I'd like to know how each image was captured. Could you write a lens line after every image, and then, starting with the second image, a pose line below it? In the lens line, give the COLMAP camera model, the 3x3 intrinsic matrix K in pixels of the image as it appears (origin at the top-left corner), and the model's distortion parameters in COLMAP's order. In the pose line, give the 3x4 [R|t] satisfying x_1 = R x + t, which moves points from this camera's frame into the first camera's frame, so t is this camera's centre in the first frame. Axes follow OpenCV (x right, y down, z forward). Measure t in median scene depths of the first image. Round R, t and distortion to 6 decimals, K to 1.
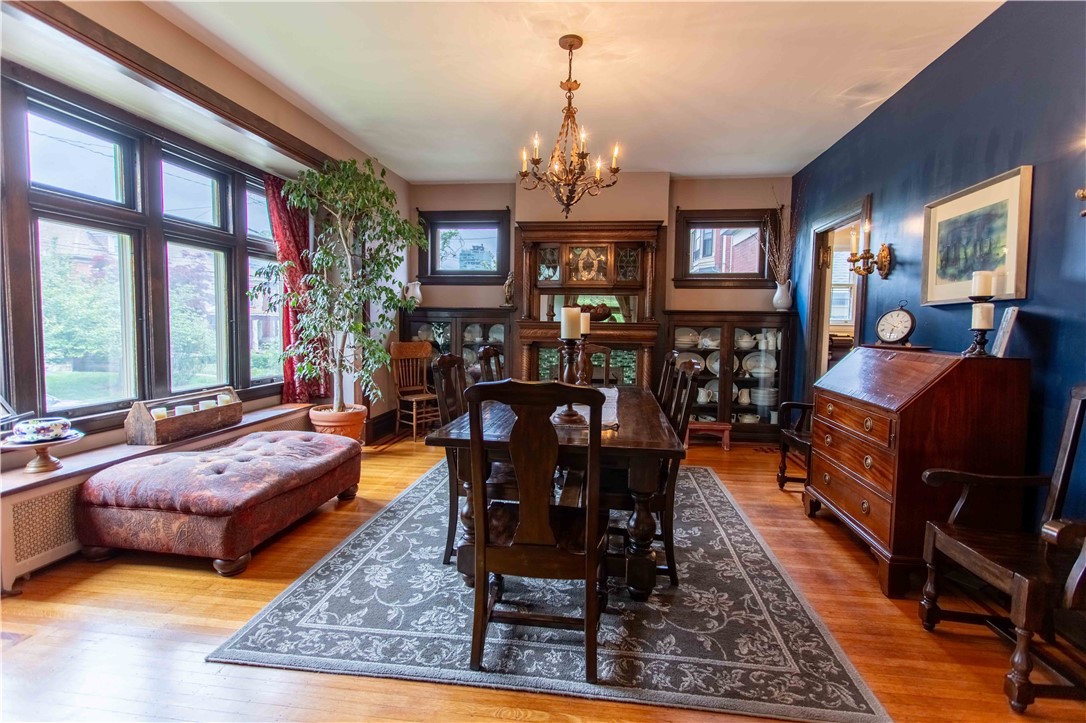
lens RADIAL K [[522.7, 0, 543.6], [0, 522.7, 354.2], [0, 0, 1]] dist [0.001596, 0.001362]
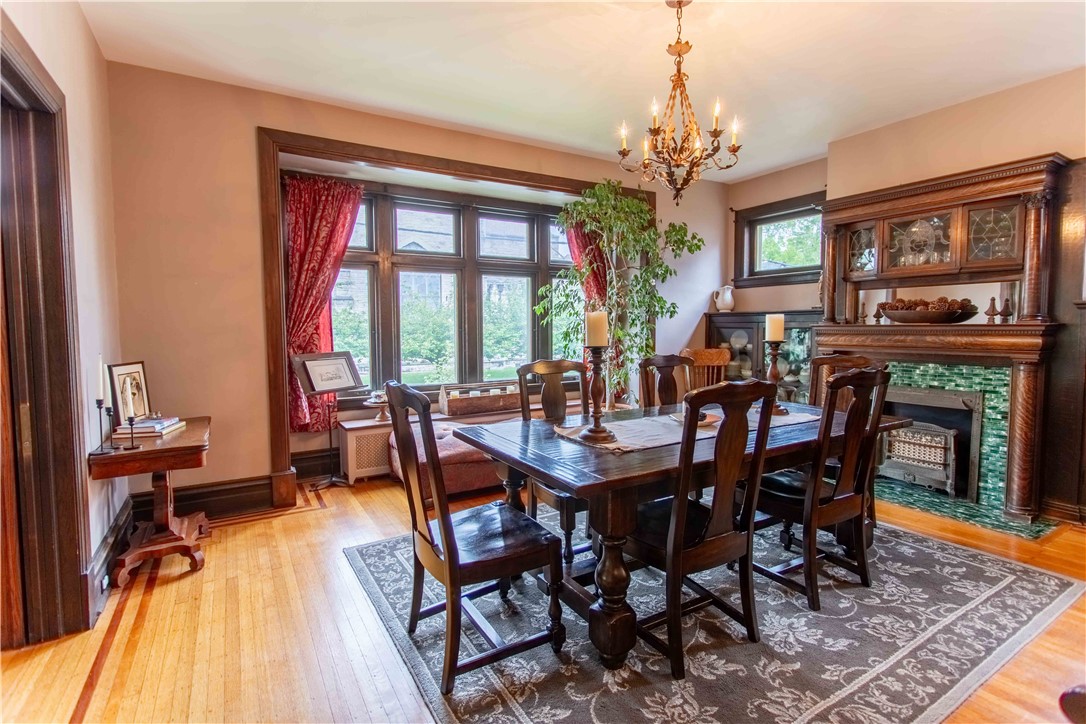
lens RADIAL K [[511.3, 0, 540.9], [0, 511.3, 356.2], [0, 0, 1]] dist [0.000649, 0.001418]
pose [[0.626915, 0.028467, -0.778568, 0.481039], [-0.033256, 0.999399, 0.009763, -0.013339], [0.778378, 0.019772, 0.627485, 0.265566]]
